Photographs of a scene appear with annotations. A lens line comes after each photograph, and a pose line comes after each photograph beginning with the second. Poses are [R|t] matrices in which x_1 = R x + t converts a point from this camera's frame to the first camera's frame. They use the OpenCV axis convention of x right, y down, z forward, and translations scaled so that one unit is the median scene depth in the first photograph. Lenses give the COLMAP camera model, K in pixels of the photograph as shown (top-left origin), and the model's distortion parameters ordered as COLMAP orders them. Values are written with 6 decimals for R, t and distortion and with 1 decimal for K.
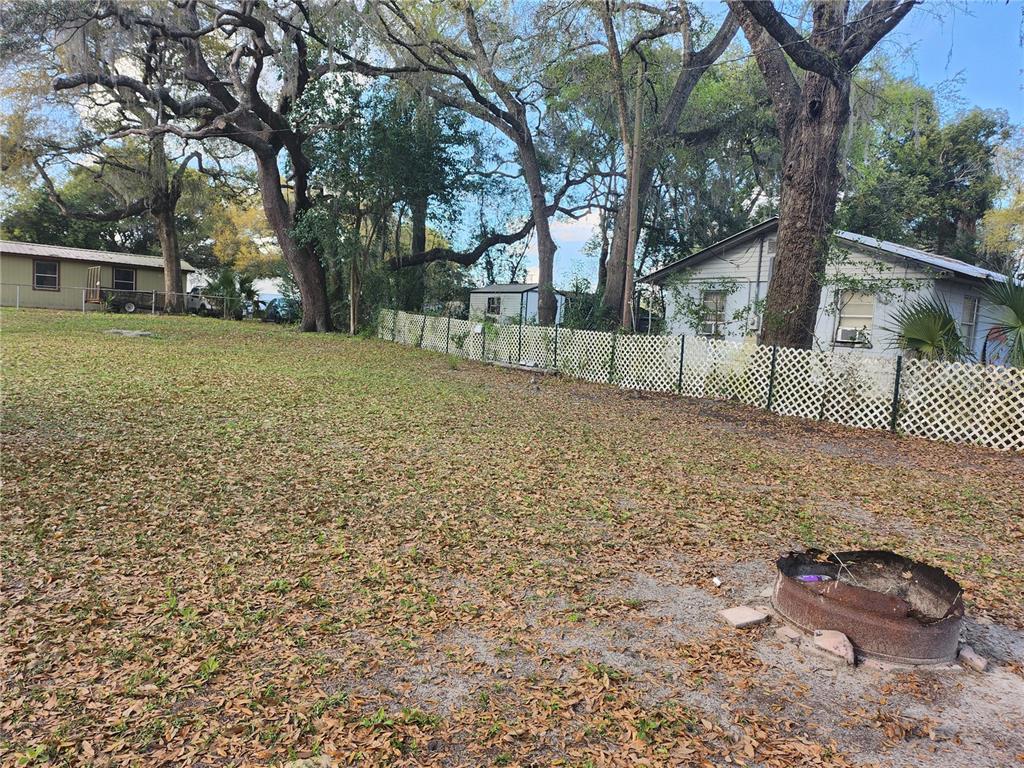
lens RADIAL K [[717.9, 0, 512.0], [0, 717.9, 384.0], [0, 0, 1]] dist [0.049369, -0.062837]
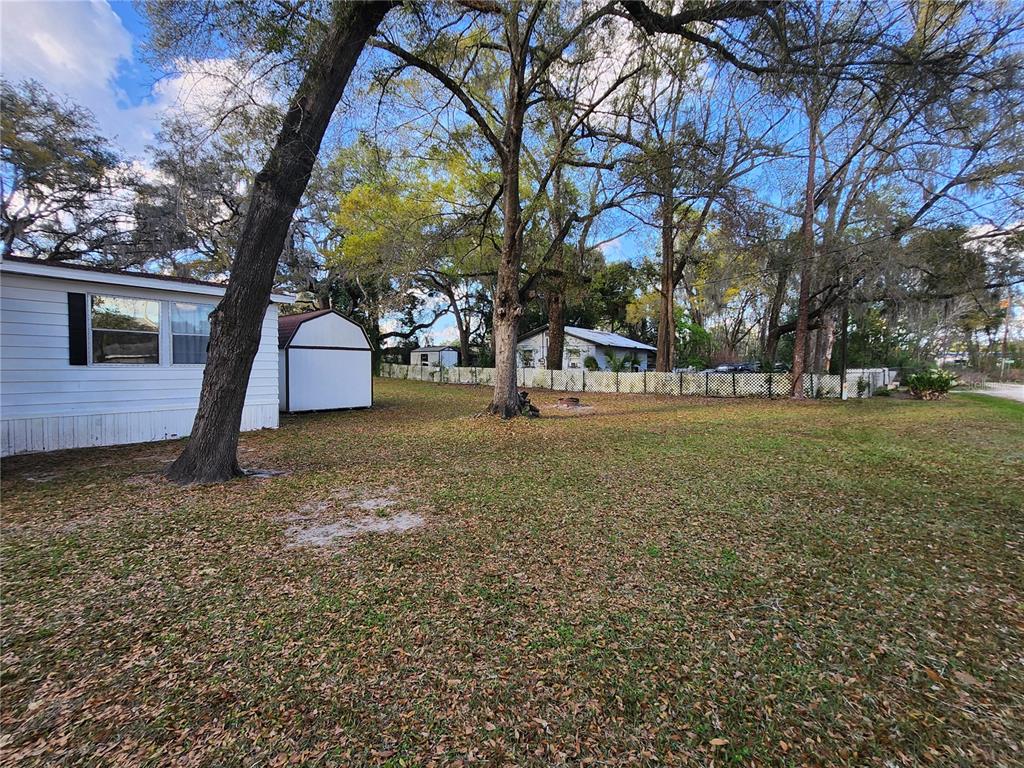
lens RADIAL K [[479.9, 0, 509.2], [0, 479.9, 367.5], [0, 0, 1]] dist [-0.013256, 0.000851]
pose [[0.959533, -0.064719, 0.274058, -0.229165], [0.081774, 0.995332, -0.051258, 0.018506], [-0.269461, 0.071594, 0.960346, -0.573408]]
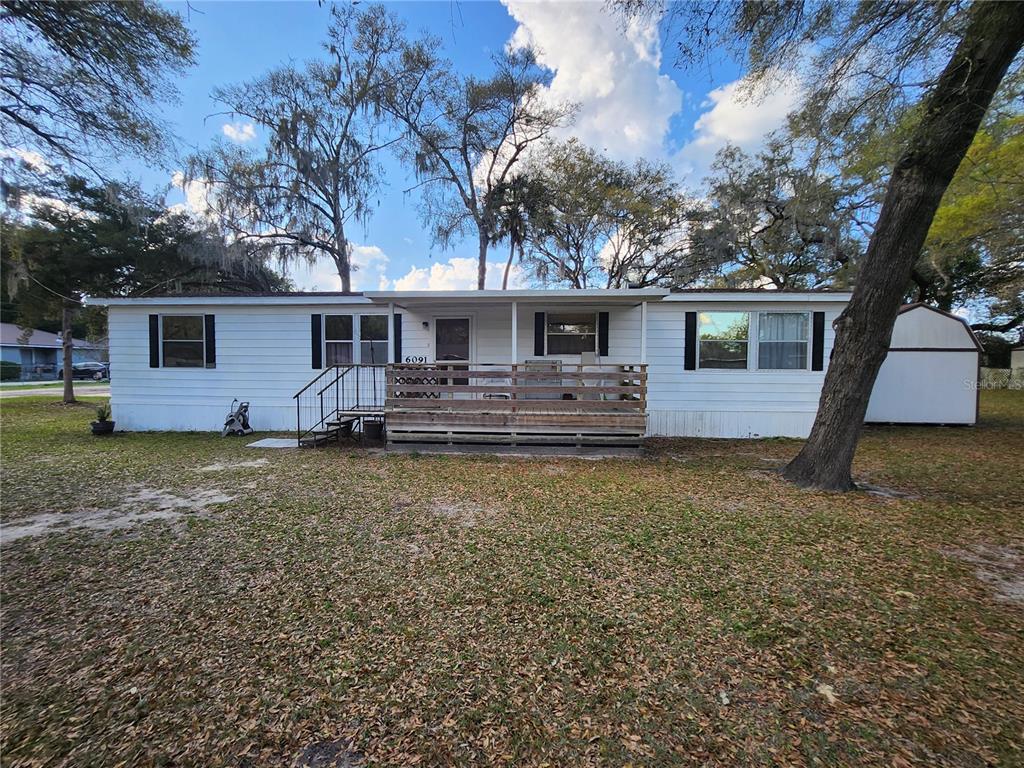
lens RADIAL K [[479.9, 0, 509.2], [0, 479.9, 367.5], [0, 0, 1]] dist [-0.013256, 0.000851]
pose [[0.746538, -0.061375, -0.662506, -0.268026], [-0.005938, 0.995082, -0.098875, 0.015021], [0.665316, 0.077748, 0.742502, -0.585773]]
